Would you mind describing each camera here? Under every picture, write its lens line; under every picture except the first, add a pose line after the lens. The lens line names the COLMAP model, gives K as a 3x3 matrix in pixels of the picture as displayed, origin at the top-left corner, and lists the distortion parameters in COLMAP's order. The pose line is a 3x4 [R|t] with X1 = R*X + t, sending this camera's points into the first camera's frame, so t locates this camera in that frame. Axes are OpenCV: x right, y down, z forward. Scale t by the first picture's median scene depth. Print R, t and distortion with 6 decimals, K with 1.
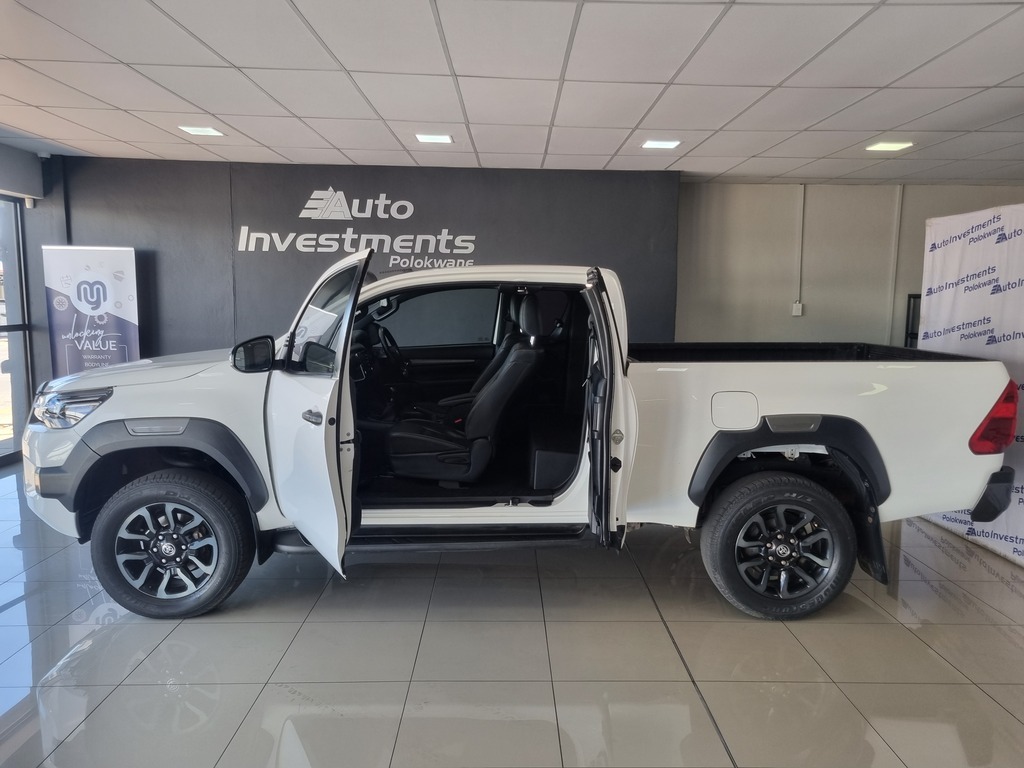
lens RADIAL K [[779.9, 0, 531.7], [0, 779.9, 381.2], [0, 0, 1]] dist [0.032072, 0.000673]
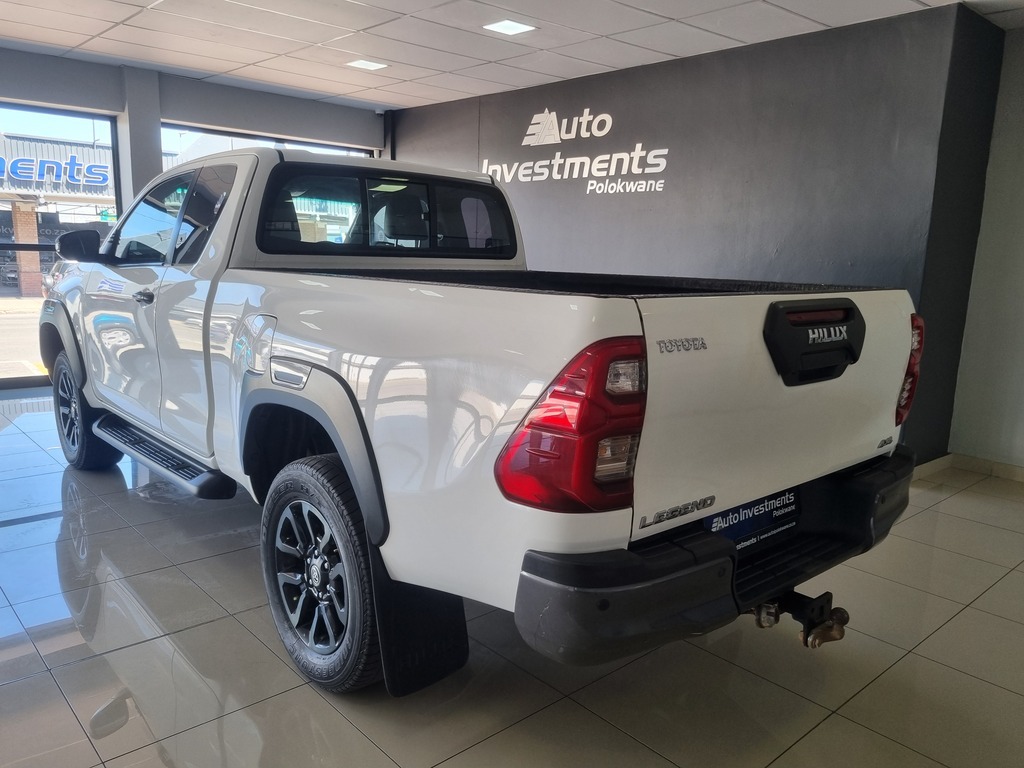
lens RADIAL K [[776.3, 0, 519.1], [0, 776.3, 388.7], [0, 0, 1]] dist [0.034719, -0.005417]
pose [[0.645644, 0.144460, -0.749850, 0.737573], [-0.108577, 0.989334, 0.097108, -0.009391], [0.755880, 0.018720, 0.654442, 0.600287]]
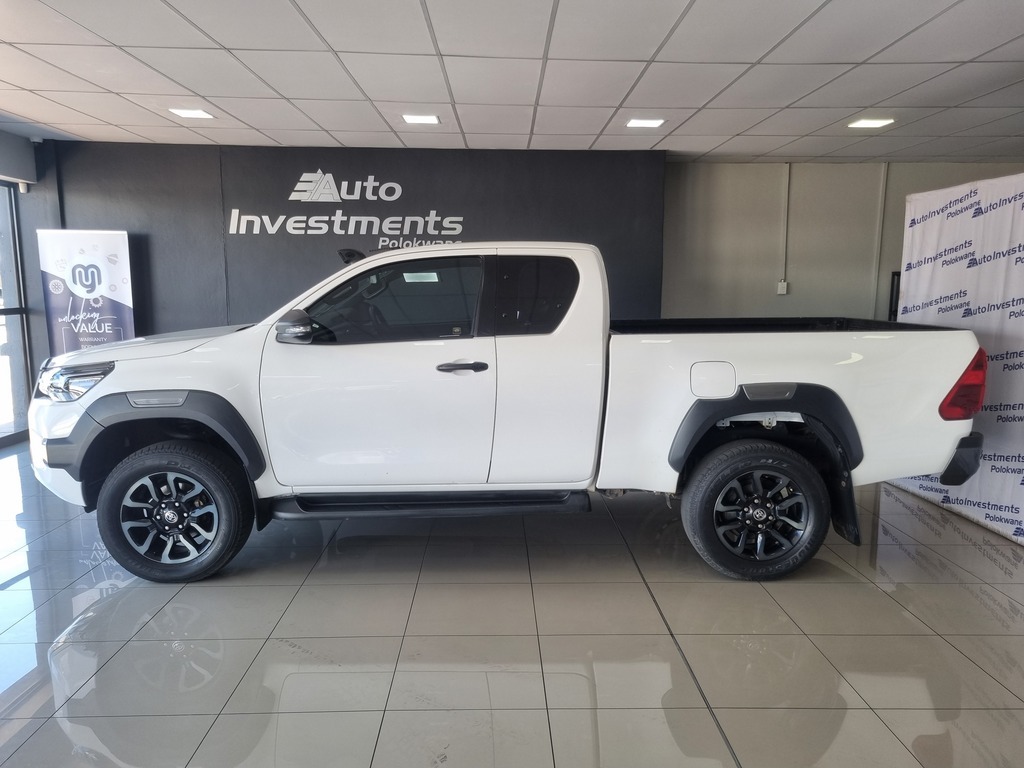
lens RADIAL K [[776.3, 0, 519.1], [0, 776.3, 388.7], [0, 0, 1]] dist [0.034719, -0.005417]
pose [[0.999963, -0.007715, -0.003739, 0.004204], [0.007823, 0.999528, 0.029718, 0.011081], [0.003508, -0.029746, 0.999551, -0.022421]]
